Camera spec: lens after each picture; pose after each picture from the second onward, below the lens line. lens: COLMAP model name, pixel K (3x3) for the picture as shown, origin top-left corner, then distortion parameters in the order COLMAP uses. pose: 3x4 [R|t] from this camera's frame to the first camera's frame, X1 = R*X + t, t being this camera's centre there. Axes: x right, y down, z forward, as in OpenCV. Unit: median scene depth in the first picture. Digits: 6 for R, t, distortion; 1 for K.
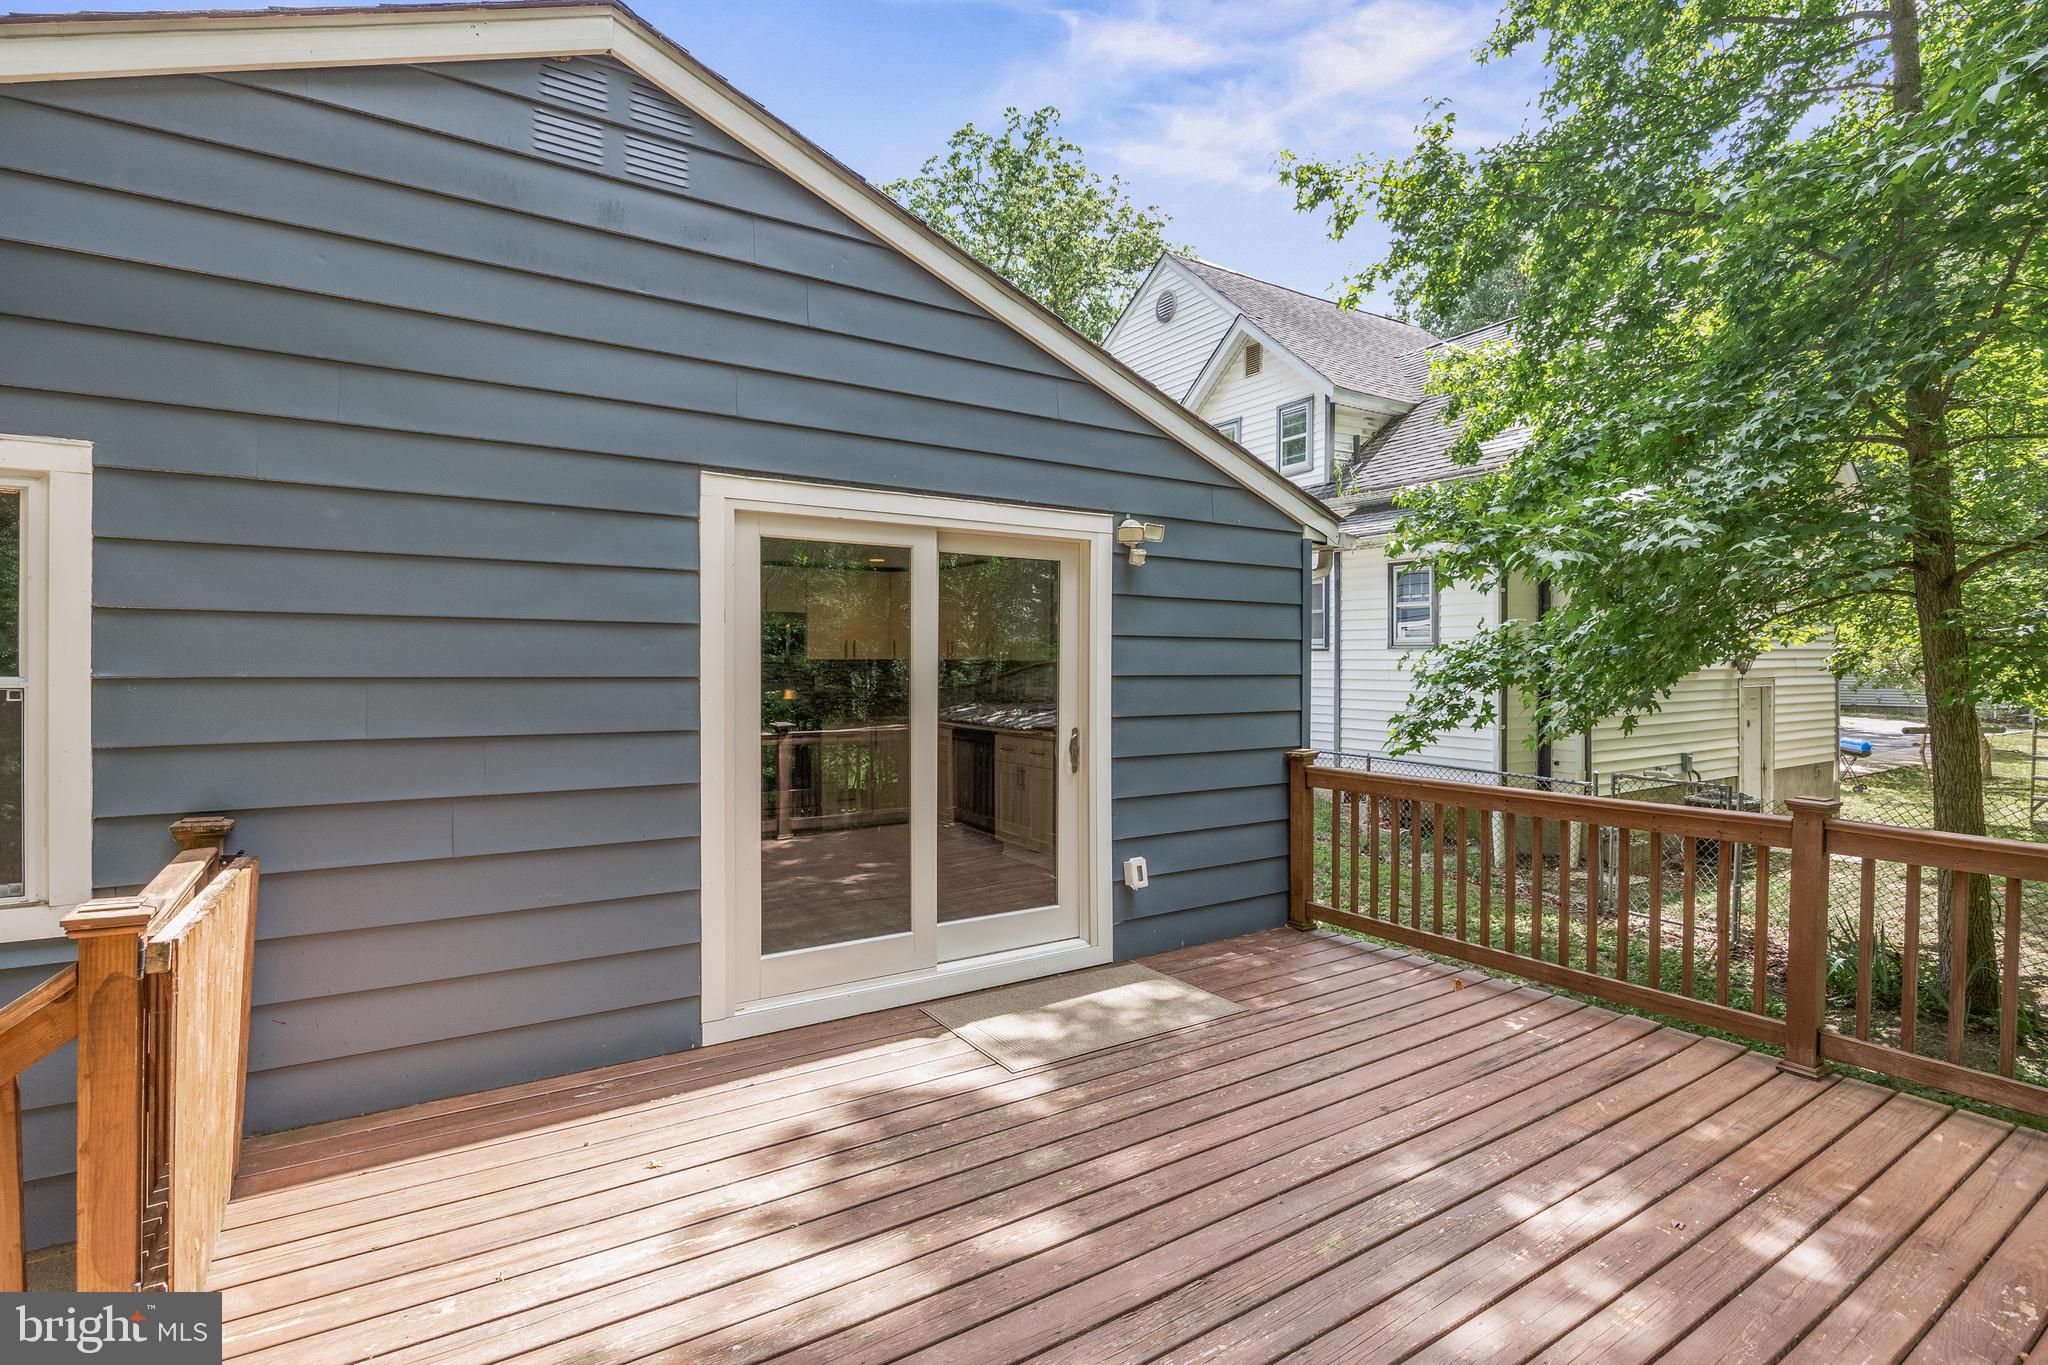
lens RADIAL K [[958.7, 0, 1023.5], [0, 958.7, 670.1], [0, 0, 1]] dist [-0.012072, 0.001635]
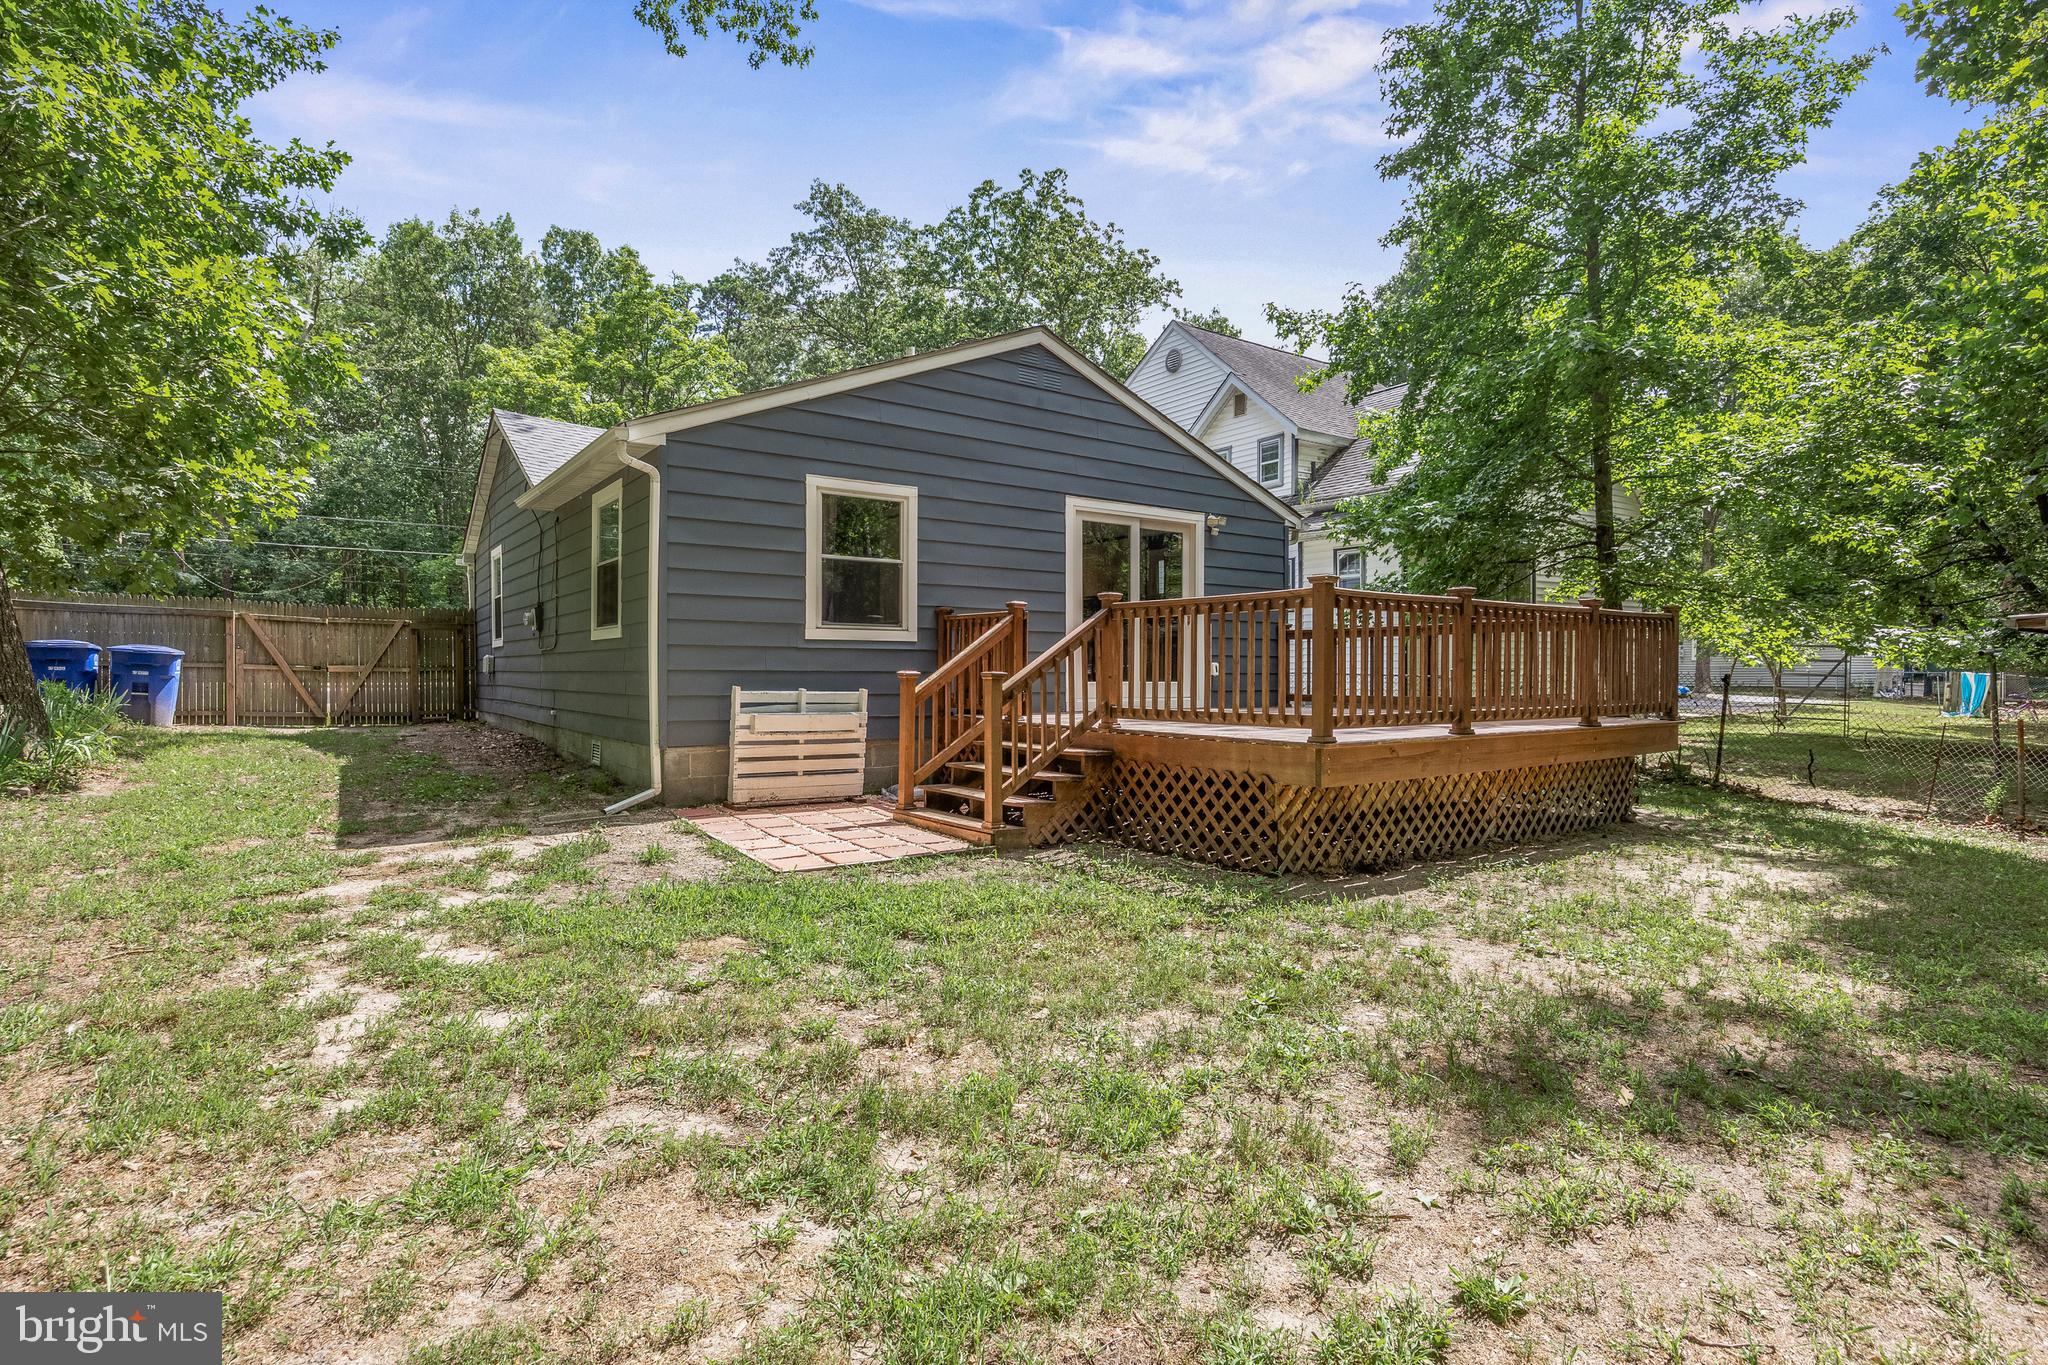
lens RADIAL K [[1037.9, 0, 1015.4], [0, 1037.9, 692.5], [0, 0, 1]] dist [-0.006801, -0.001814]
pose [[0.998792, -0.002695, 0.049057, -0.208167], [0.002464, 0.999986, 0.004769, 0.110038], [-0.049069, -0.004642, 0.998785, -0.632757]]
